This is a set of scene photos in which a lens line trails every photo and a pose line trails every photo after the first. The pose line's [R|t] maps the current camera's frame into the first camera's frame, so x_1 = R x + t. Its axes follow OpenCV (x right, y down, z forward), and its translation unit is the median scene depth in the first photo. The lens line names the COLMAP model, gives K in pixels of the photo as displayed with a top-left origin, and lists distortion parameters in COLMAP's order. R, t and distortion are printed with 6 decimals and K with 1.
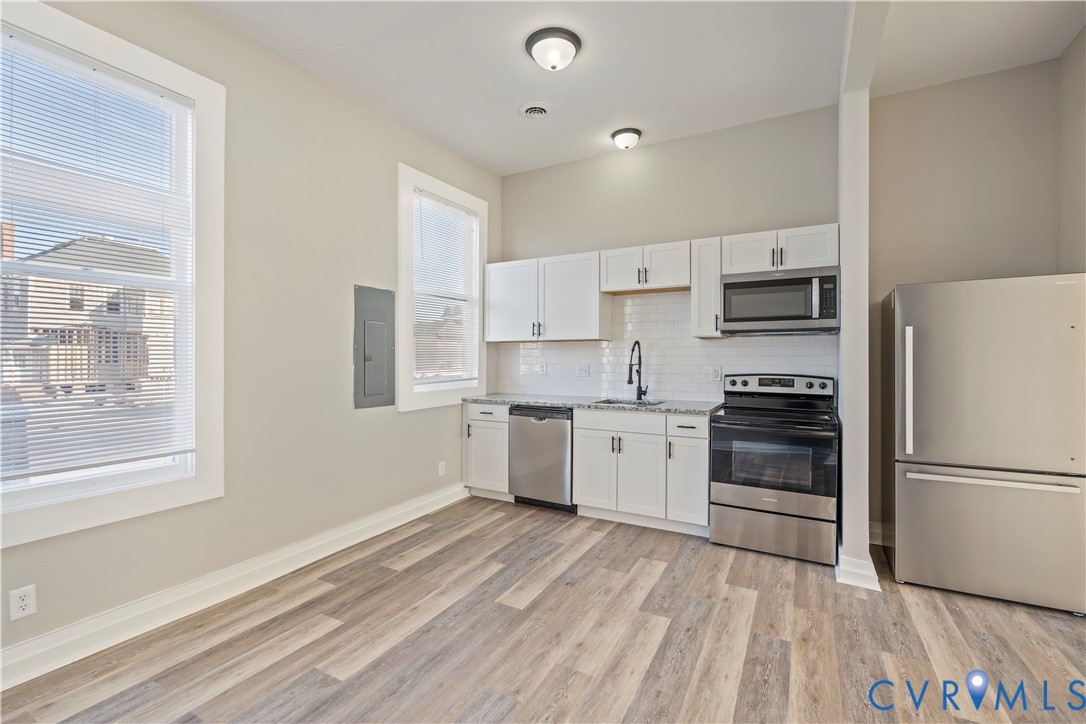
lens RADIAL K [[441.1, 0, 542.7], [0, 441.1, 364.9], [0, 0, 1]] dist [0.001906, 0.000032]
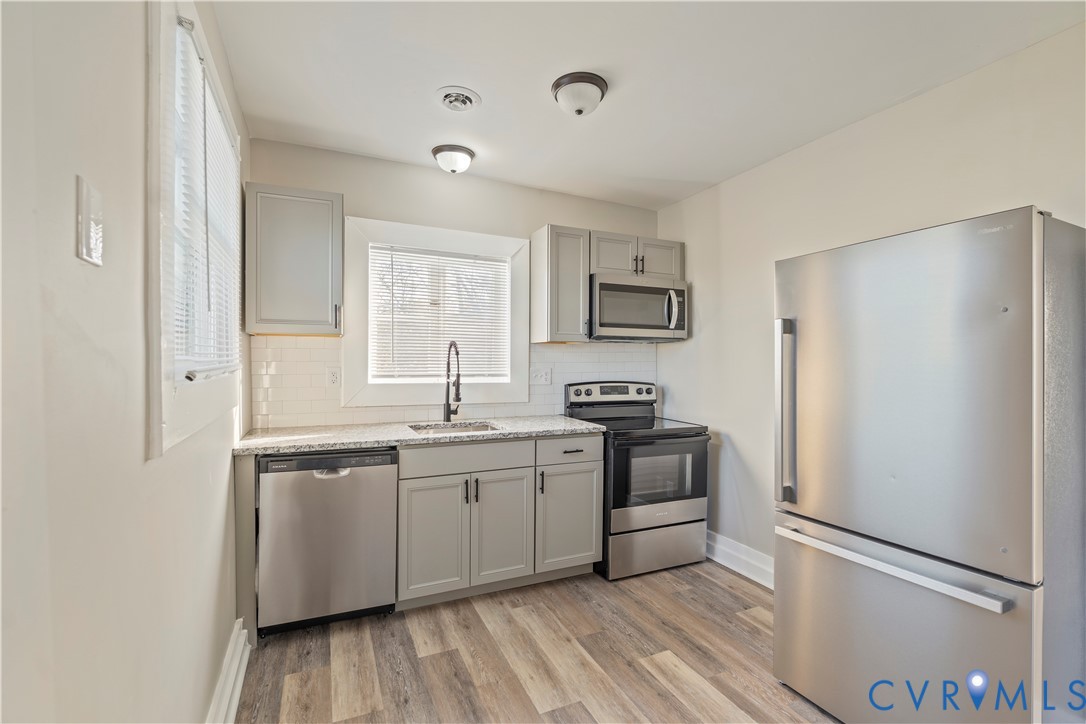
lens RADIAL K [[481.4, 0, 542.1], [0, 481.4, 358.1], [0, 0, 1]] dist [-0.001999, -0.000052]
pose [[0.563544, -0.002296, 0.826083, -0.433517], [0.005653, 0.999983, -0.001077, -0.030532], [-0.826067, 0.005277, 0.563547, 0.515494]]
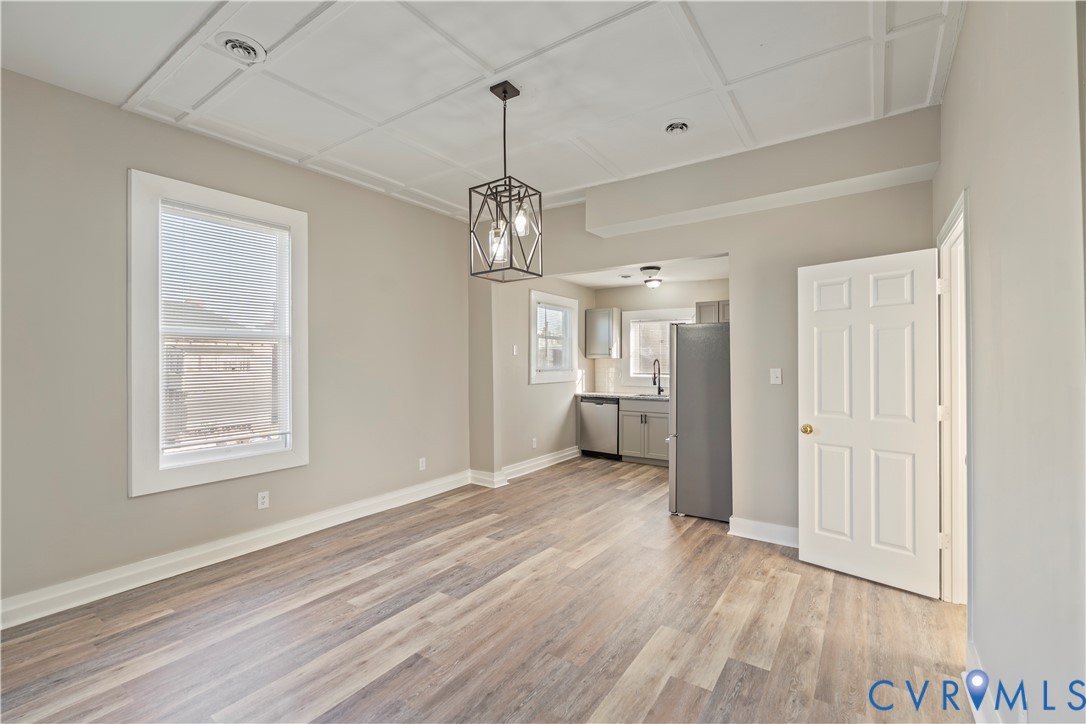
lens RADIAL K [[481.4, 0, 540.9], [0, 481.4, 361.1], [0, 0, 1]] dist [-0.001999, -0.000052]
pose [[0.997474, -0.000904, -0.071022, -0.119215], [0.000378, 0.999972, -0.007417, -0.042551], [0.071027, 0.007371, 0.997447, -1.044473]]
